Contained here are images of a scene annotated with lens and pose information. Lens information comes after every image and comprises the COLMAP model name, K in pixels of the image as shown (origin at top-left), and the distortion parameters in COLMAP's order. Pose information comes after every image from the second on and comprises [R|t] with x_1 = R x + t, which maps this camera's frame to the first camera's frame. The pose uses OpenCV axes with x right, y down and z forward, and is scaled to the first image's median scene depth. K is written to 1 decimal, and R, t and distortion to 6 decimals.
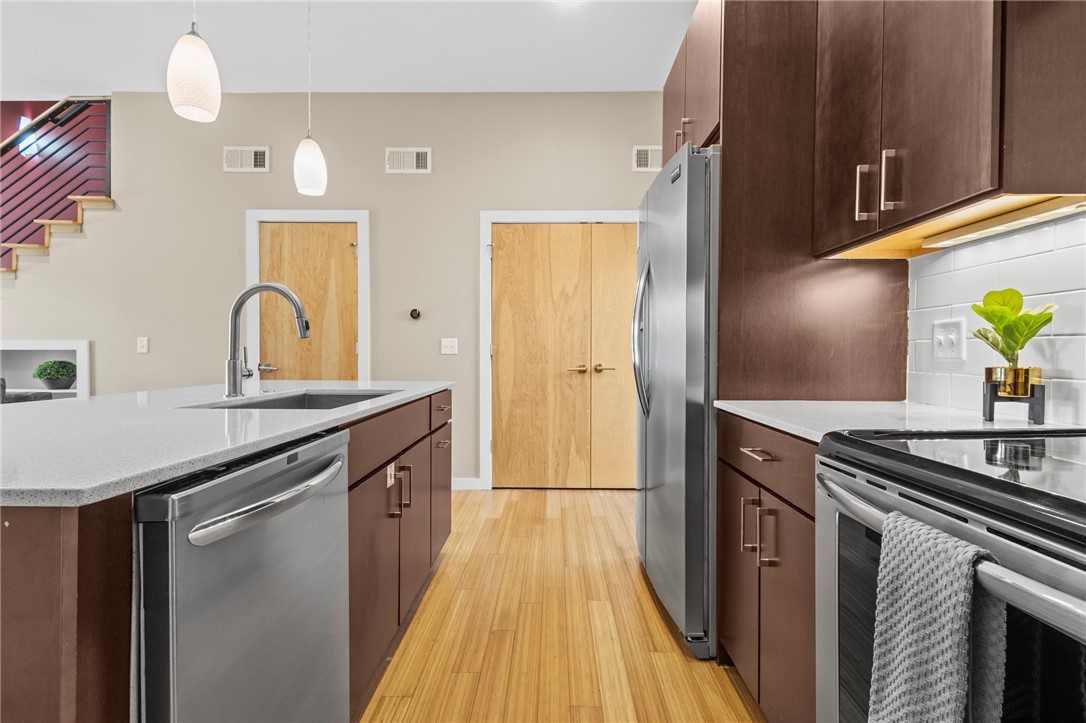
lens RADIAL K [[500.4, 0, 541.6], [0, 500.4, 360.6], [0, 0, 1]] dist [0.014926, -0.004759]
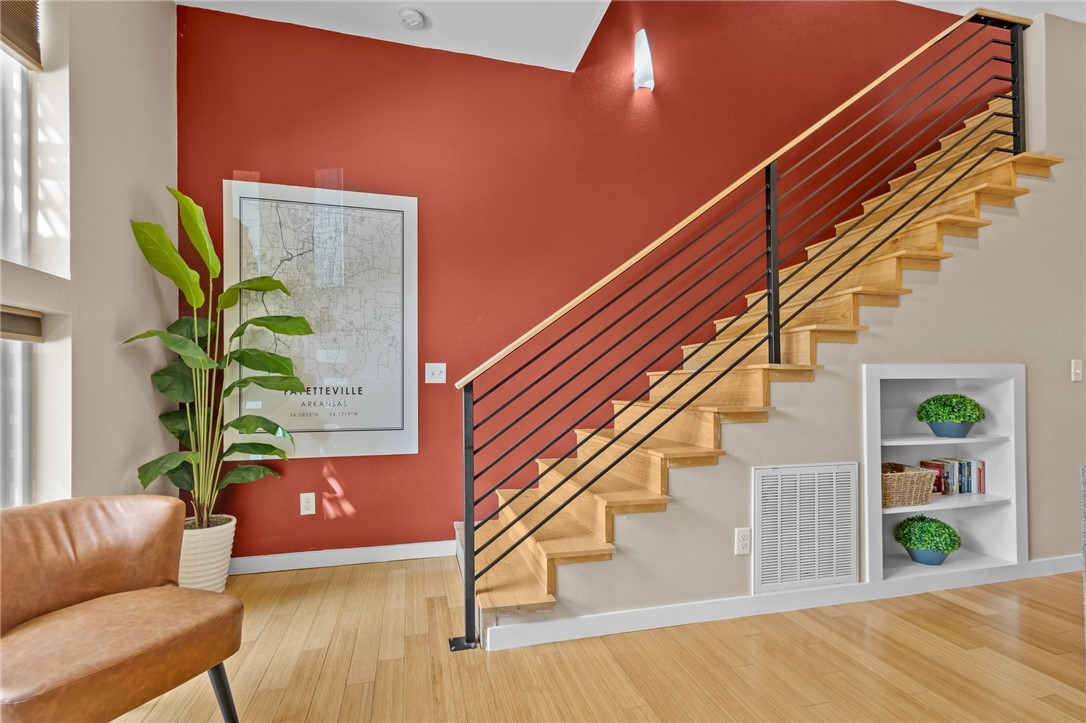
lens RADIAL K [[507.1, 0, 545.5], [0, 507.1, 375.5], [0, 0, 1]] dist [0.010300, -0.000858]
pose [[0.960114, -0.009201, 0.279456, -3.650281], [0.015556, 0.999668, -0.020533, -0.041969], [-0.279174, 0.024062, 0.959939, 1.090603]]
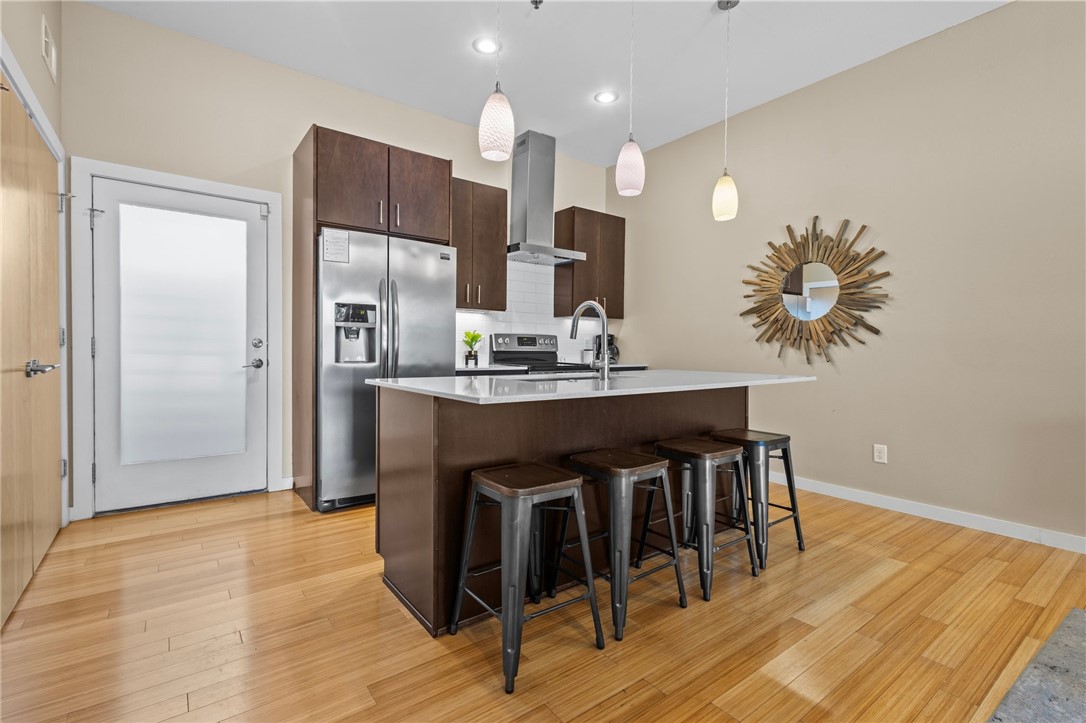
lens RADIAL K [[500.4, 0, 541.6], [0, 500.4, 360.6], [0, 0, 1]] dist [0.014926, -0.004759]
pose [[-0.615067, -0.029645, 0.787918, -1.497633], [-0.002118, 0.999351, 0.035947, -0.030723], [-0.788472, 0.020441, -0.614731, 1.877153]]
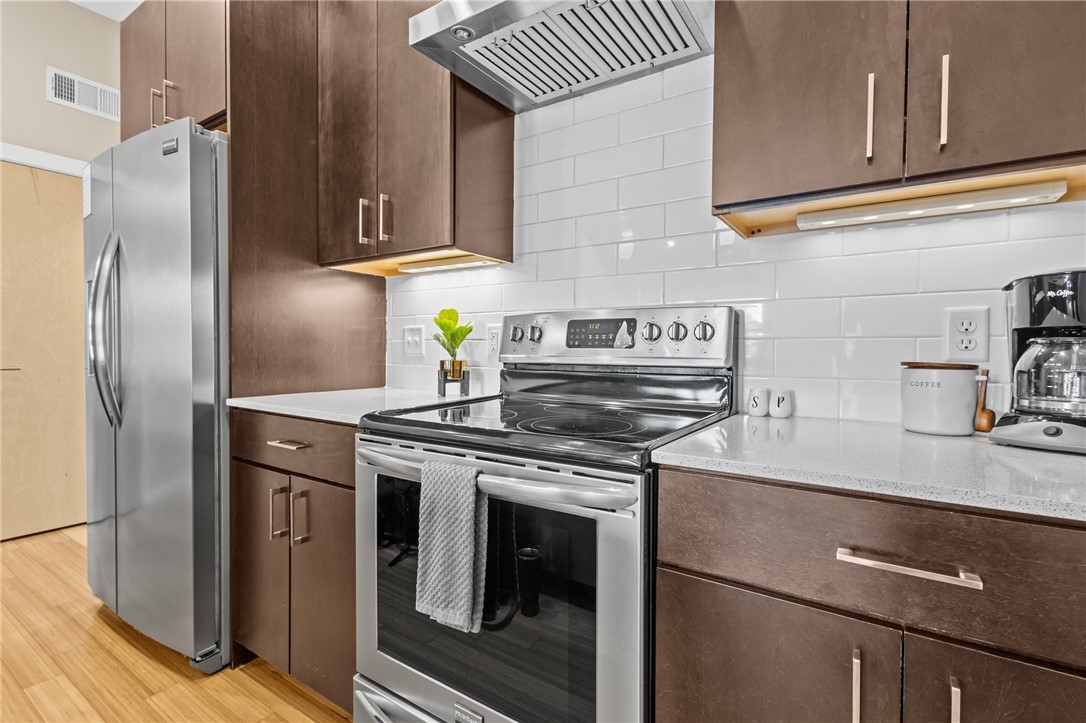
lens RADIAL K [[500.4, 0, 541.6], [0, 500.4, 360.6], [0, 0, 1]] dist [0.014926, -0.004759]
pose [[0.542695, -0.018708, 0.839721, -0.136003], [0.007193, 0.999819, 0.017626, -0.006955], [-0.839899, -0.003525, 0.542732, -0.032918]]
